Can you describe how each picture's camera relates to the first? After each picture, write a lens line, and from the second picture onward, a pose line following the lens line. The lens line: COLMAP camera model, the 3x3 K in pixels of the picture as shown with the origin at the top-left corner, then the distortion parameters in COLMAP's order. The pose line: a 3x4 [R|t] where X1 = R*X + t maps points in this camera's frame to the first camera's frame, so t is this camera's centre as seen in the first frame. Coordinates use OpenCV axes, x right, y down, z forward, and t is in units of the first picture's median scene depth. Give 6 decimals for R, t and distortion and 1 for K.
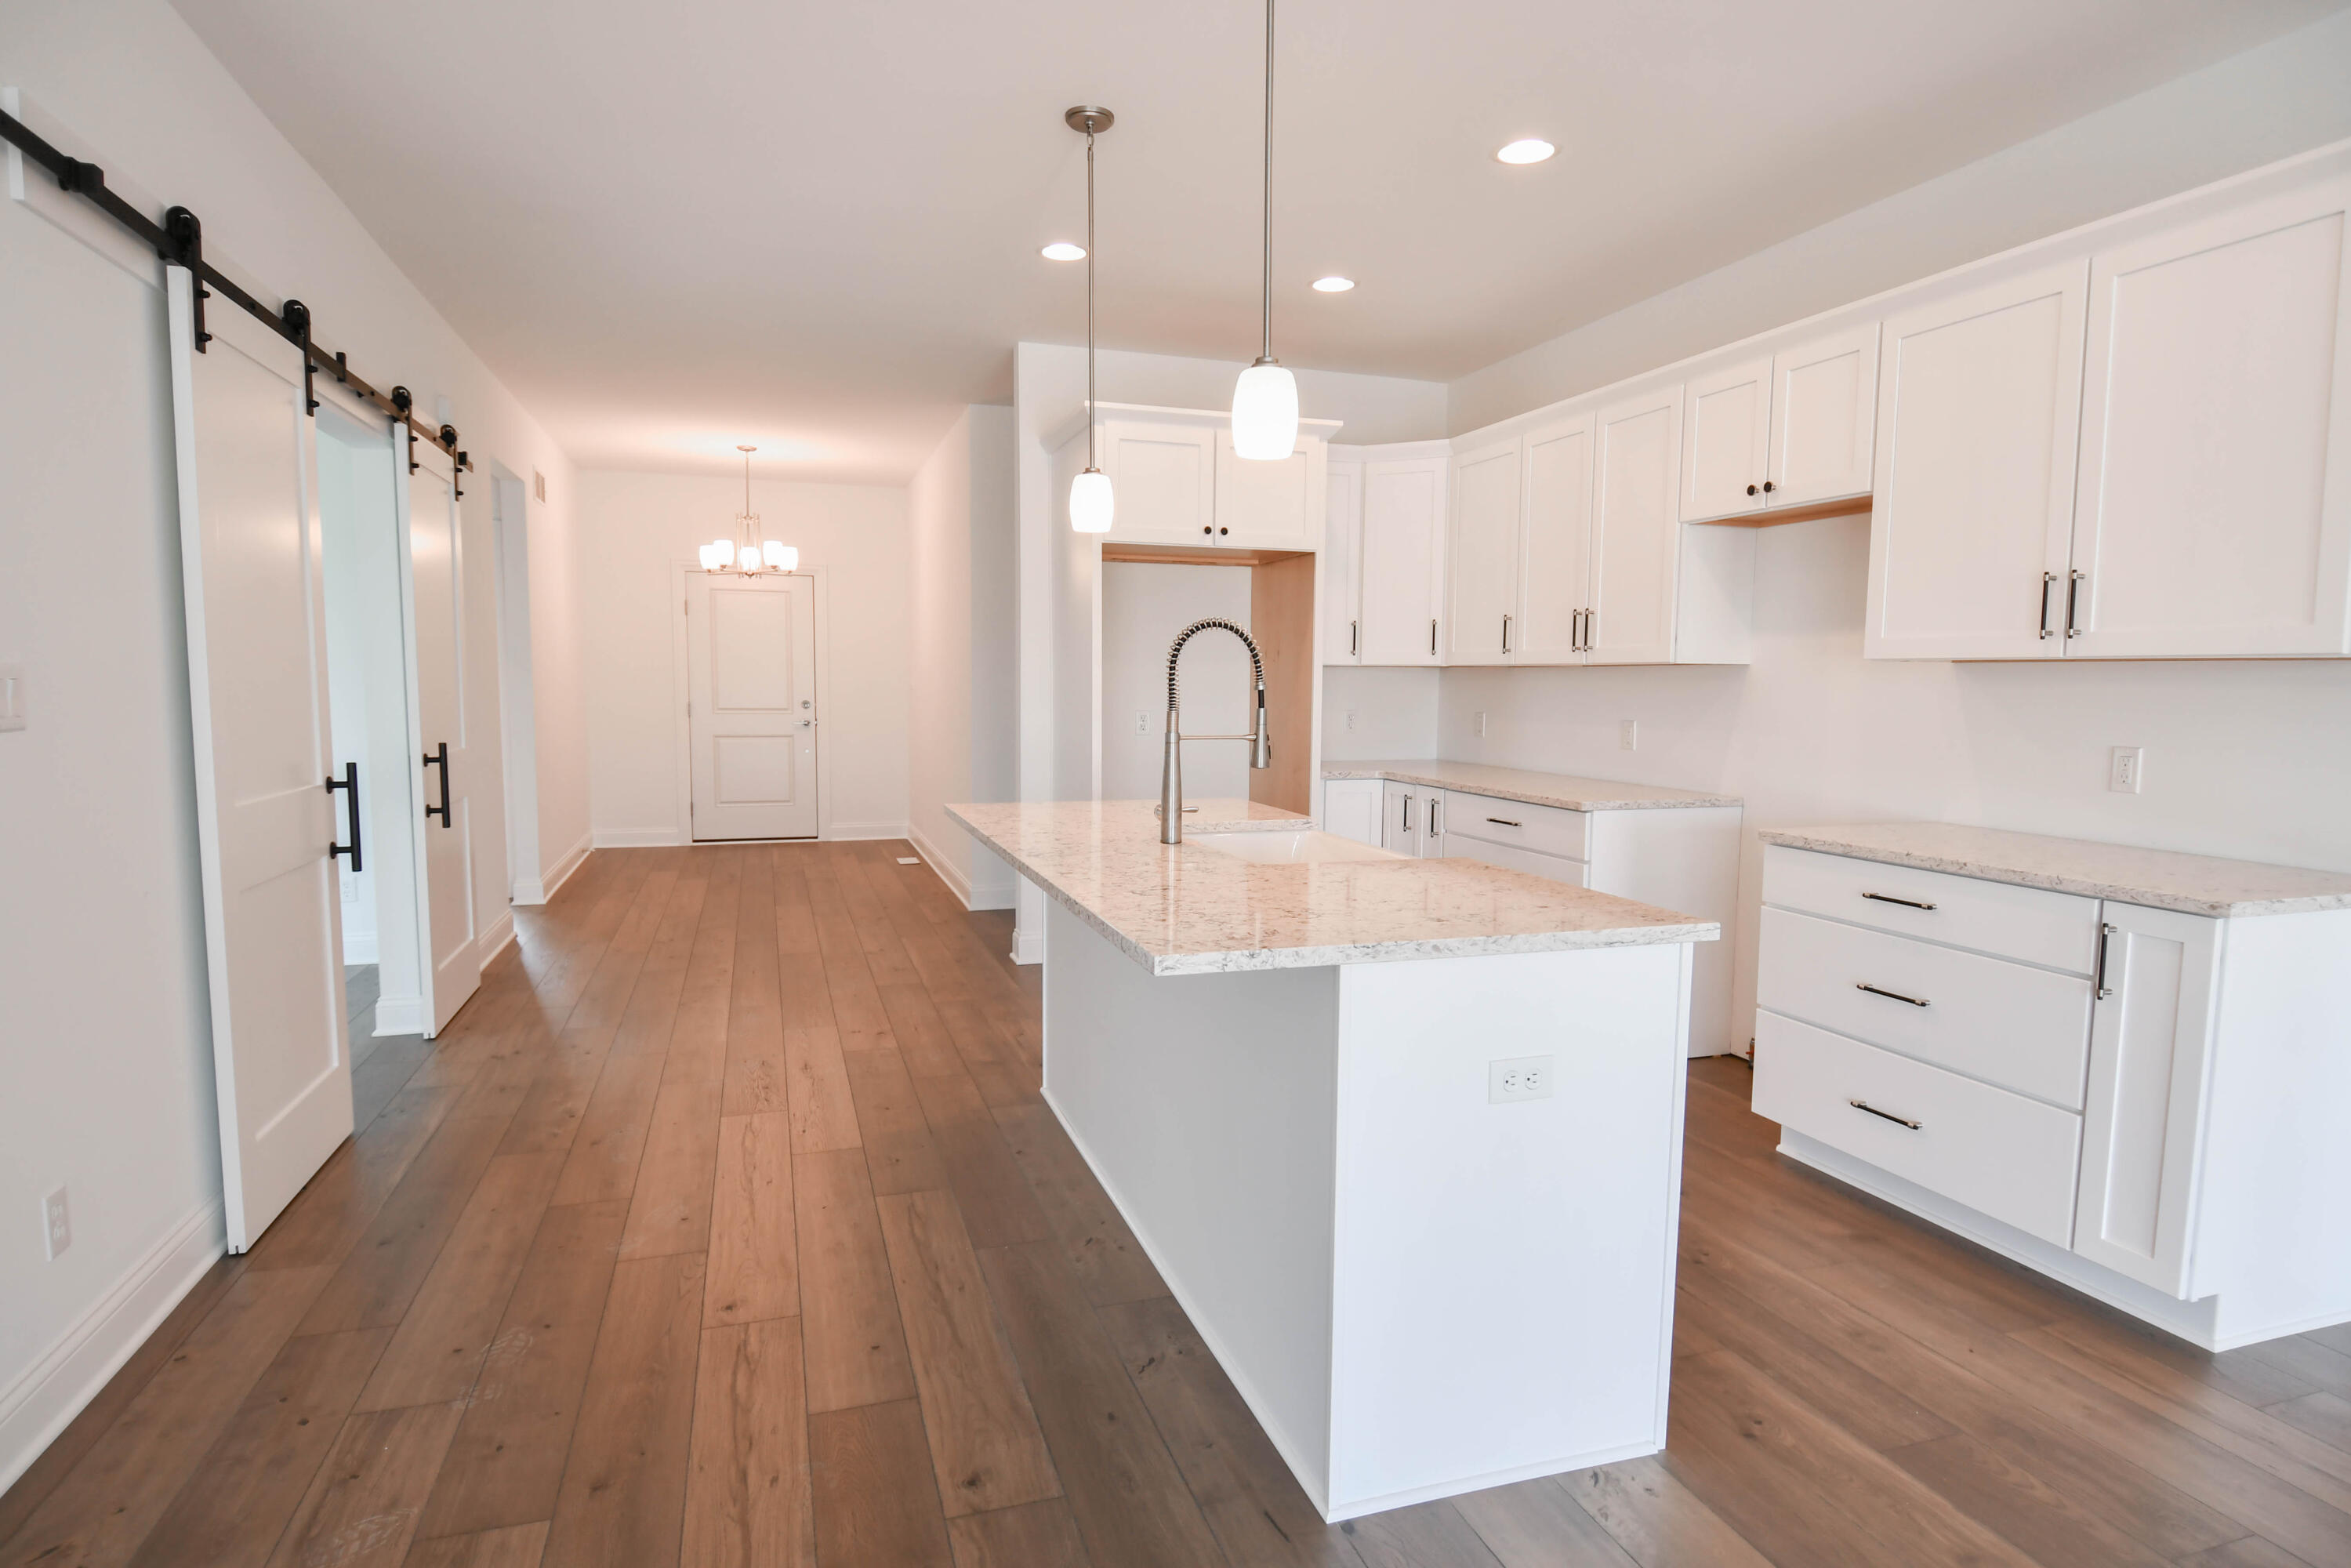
lens RADIAL K [[1274.3, 0, 1175.5], [0, 1274.3, 784.0], [0, 0, 1]] dist [0.016854, -0.028006]
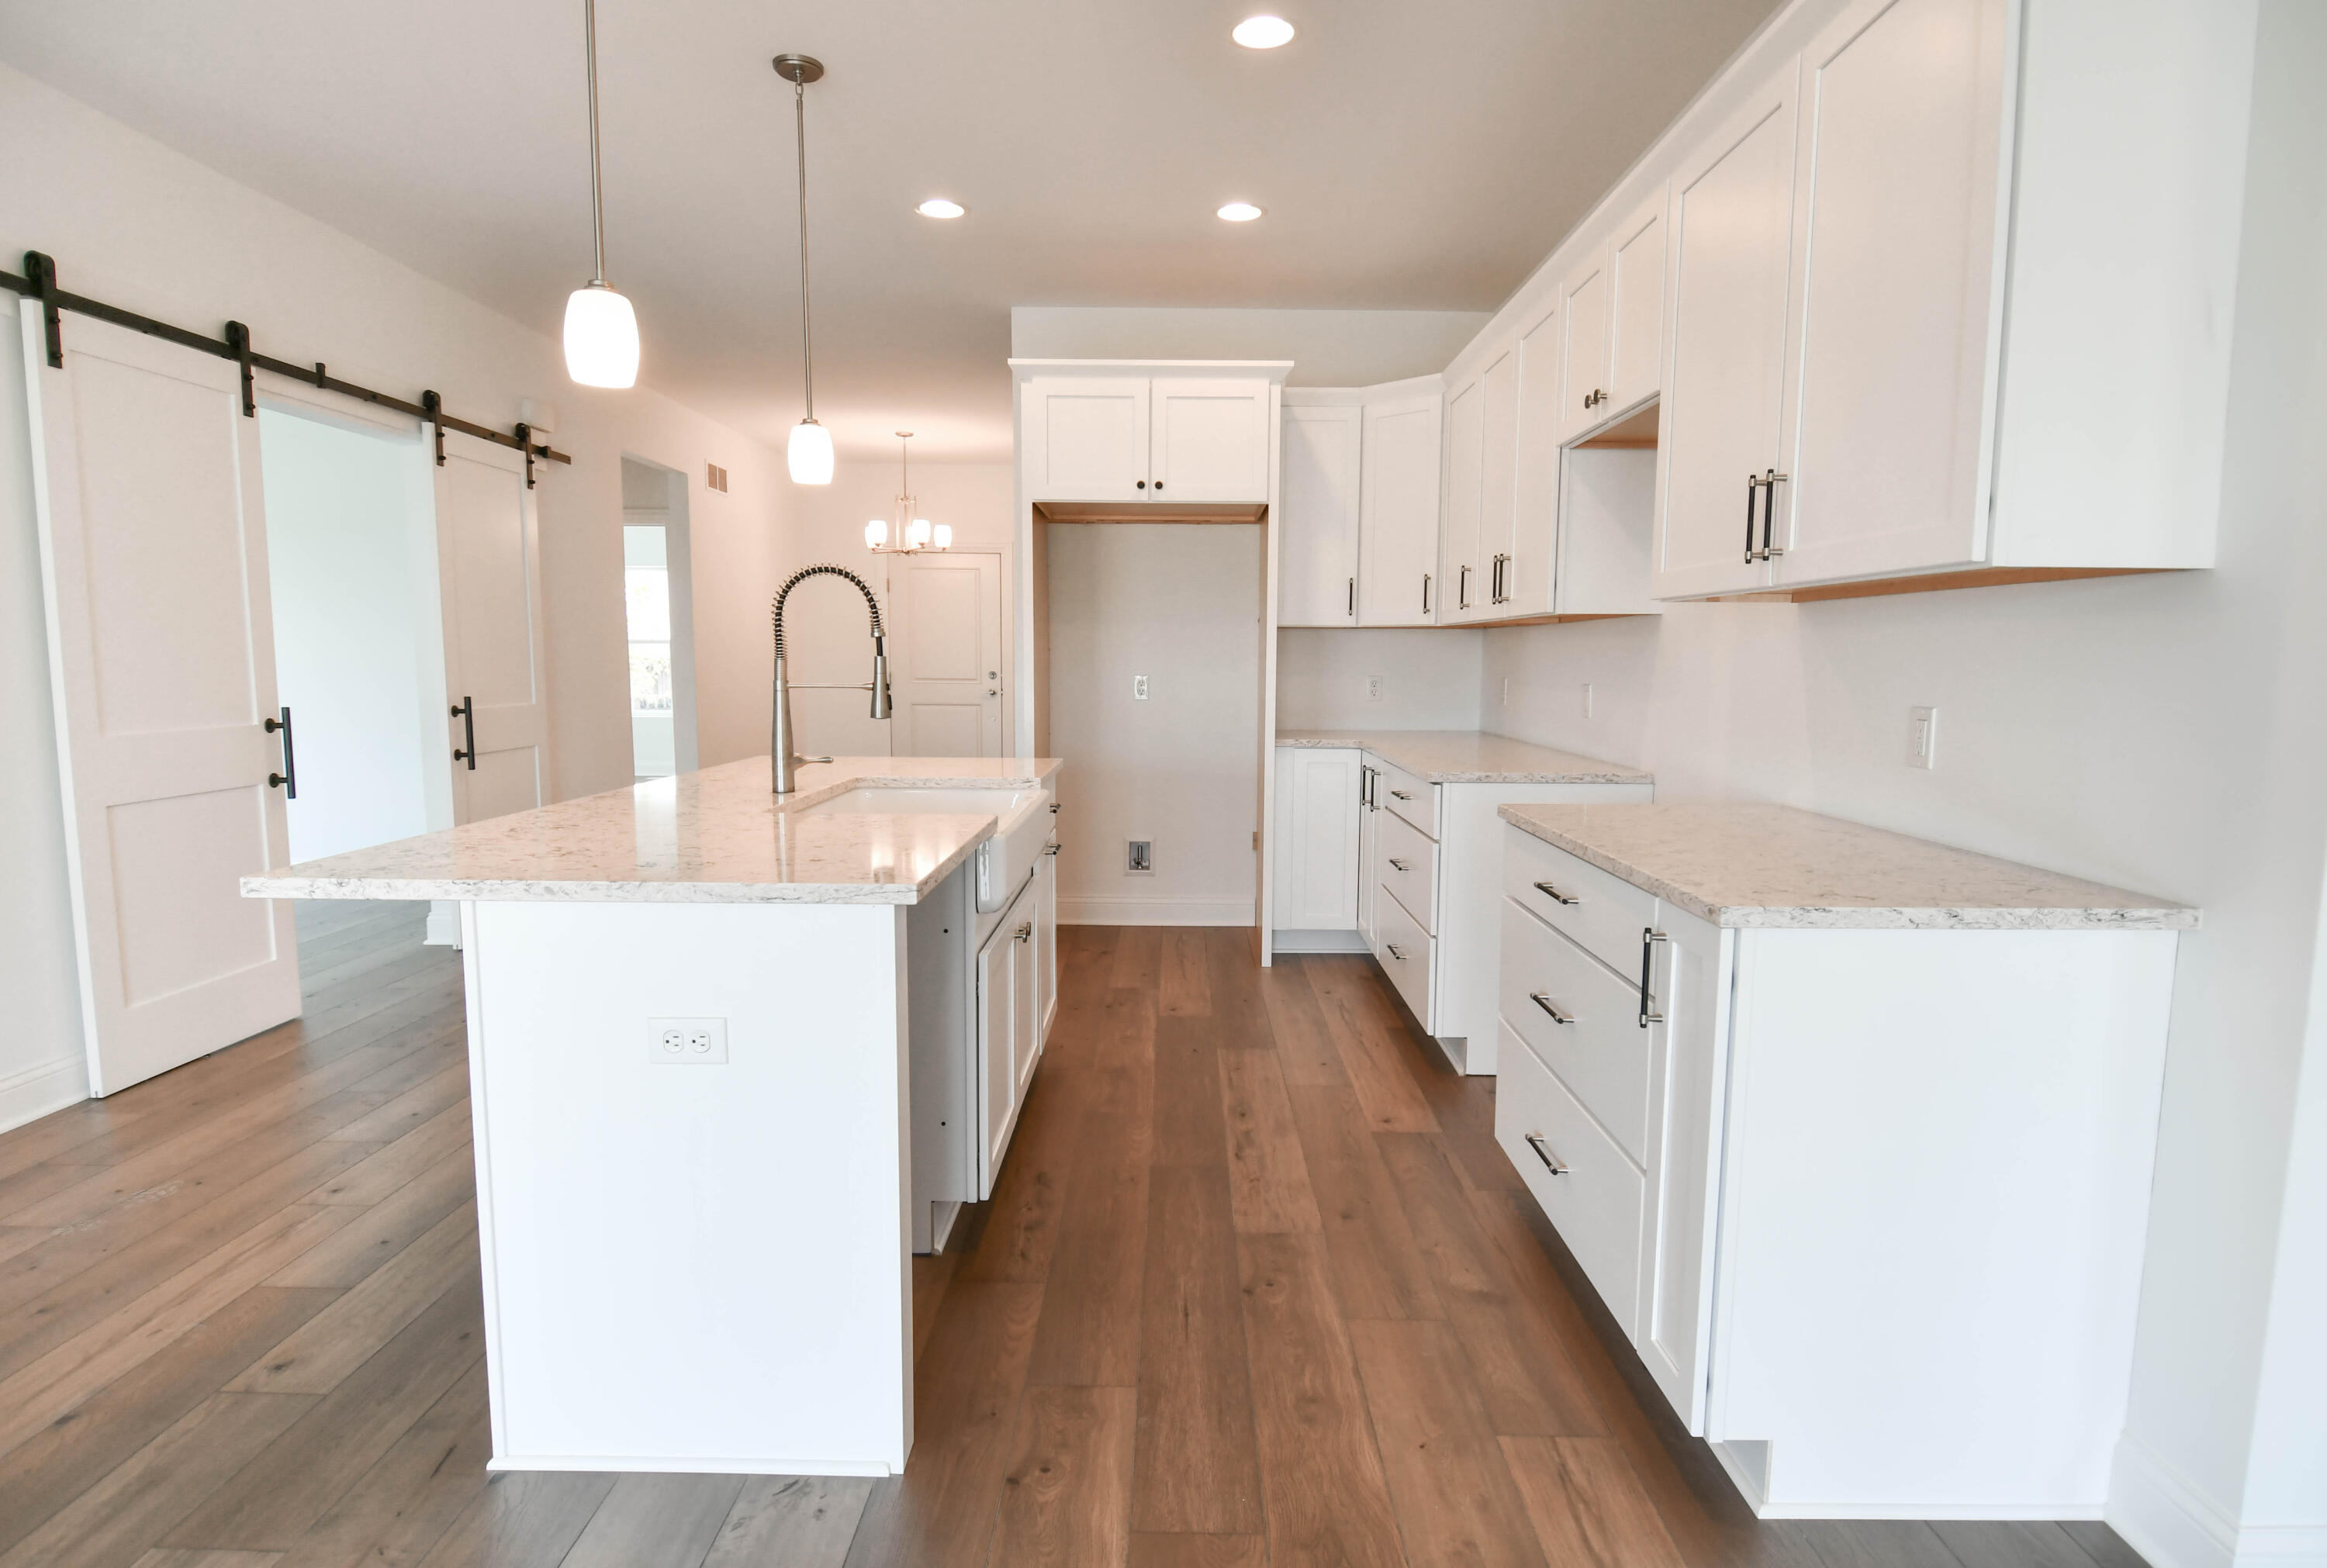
lens RADIAL K [[1257.1, 0, 1164.6], [0, 1257.1, 787.7], [0, 0, 1]] dist [0.012159, -0.022344]
pose [[0.948419, 0.030749, -0.315526, 0.574541], [-0.024801, 0.999431, 0.022852, 0.012767], [0.316049, -0.013848, 0.948642, 0.163482]]
